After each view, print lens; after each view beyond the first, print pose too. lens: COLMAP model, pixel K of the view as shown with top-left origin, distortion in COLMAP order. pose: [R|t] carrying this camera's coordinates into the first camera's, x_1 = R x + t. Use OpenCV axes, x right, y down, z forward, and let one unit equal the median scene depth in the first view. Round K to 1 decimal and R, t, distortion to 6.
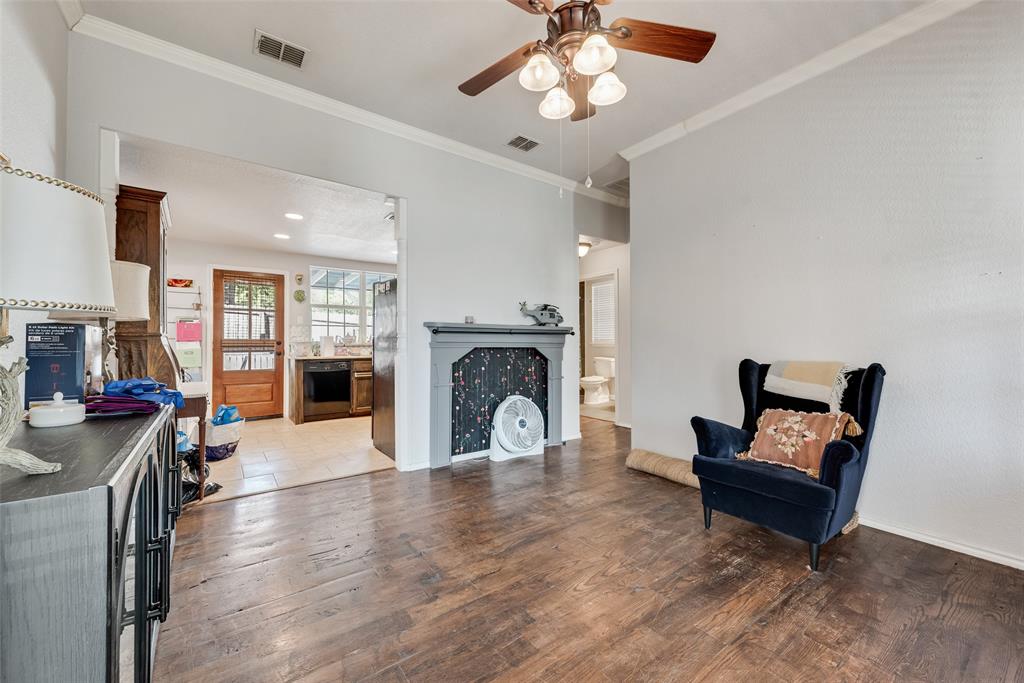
lens RADIAL K [[405.1, 0, 513.3], [0, 405.1, 337.3], [0, 0, 1]] dist [0.011234, -0.000662]
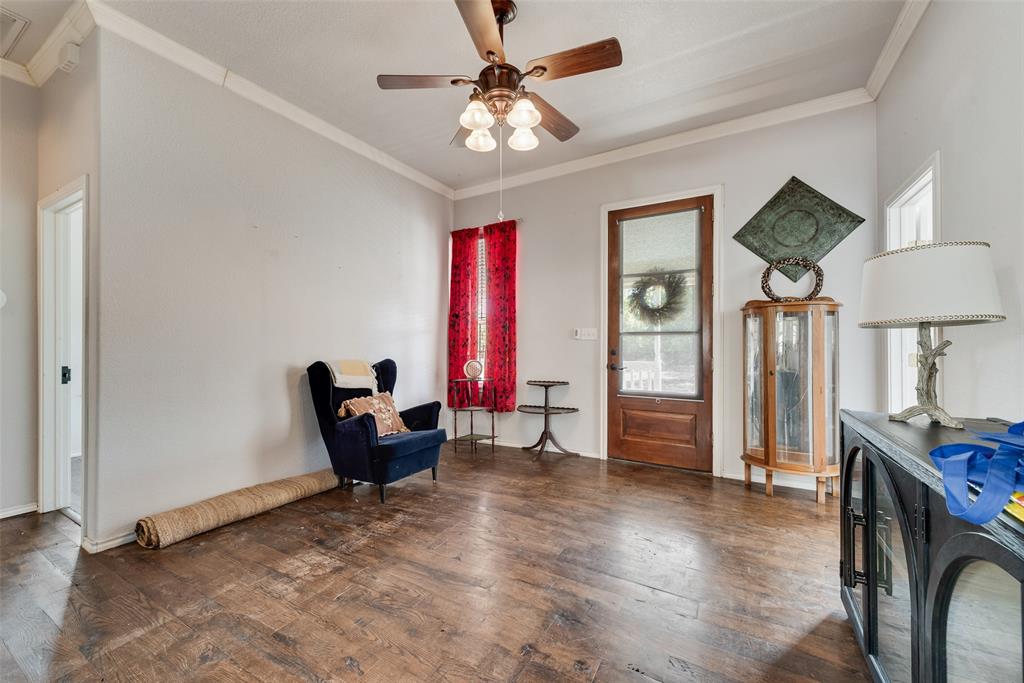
lens RADIAL K [[405.1, 0, 502.4], [0, 405.1, 344.7], [0, 0, 1]] dist [0.011234, -0.000662]
pose [[-0.384601, 0.000984, 0.923082, -0.375527], [-0.004423, 0.999986, -0.002909, 0.004983], [-0.923072, -0.005201, -0.384591, 0.574897]]
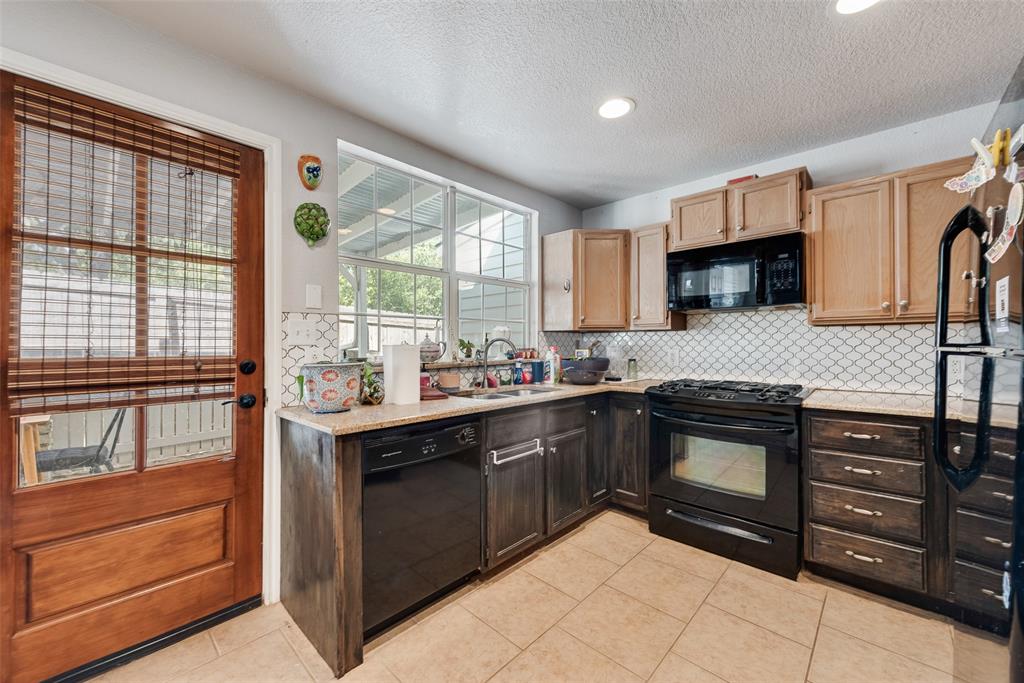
lens RADIAL K [[405.1, 0, 502.9], [0, 405.1, 343.6], [0, 0, 1]] dist [0.011234, -0.000662]
pose [[0.987682, -0.002368, 0.156454, -0.451930], [0.001679, 0.999988, 0.004537, -0.005697], [-0.156463, -0.004218, 0.987675, 0.693360]]
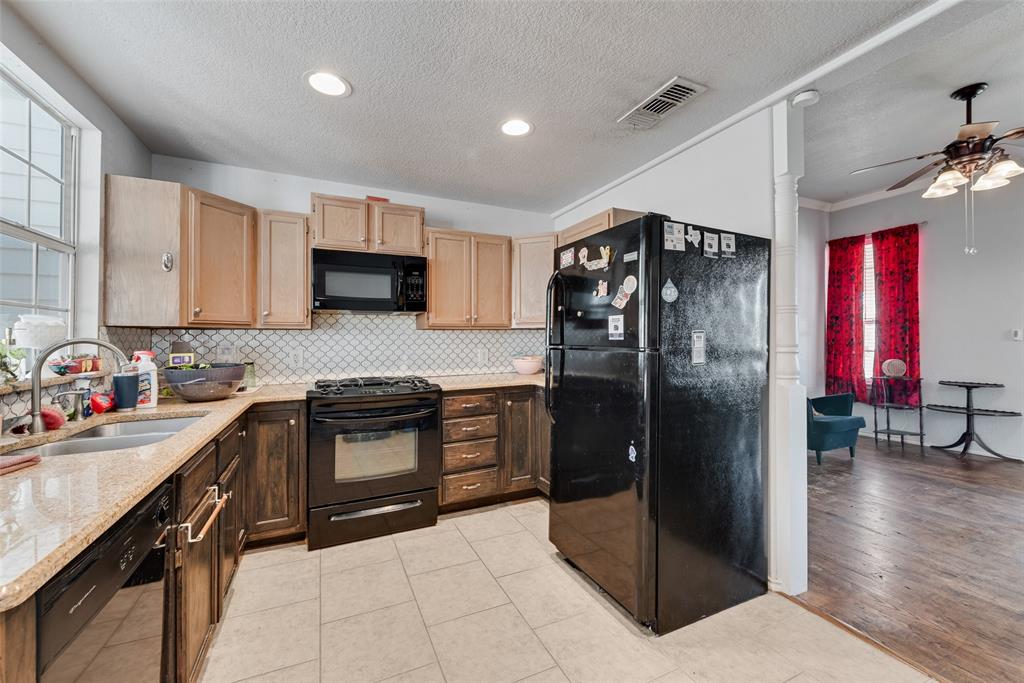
lens RADIAL K [[405.1, 0, 513.0], [0, 405.1, 335.1], [0, 0, 1]] dist [0.011234, -0.000662]
pose [[0.209360, 0.006381, 0.977818, -0.619032], [0.000204, 0.999978, -0.006569, -0.011414], [-0.977839, 0.001575, 0.209354, 0.860945]]
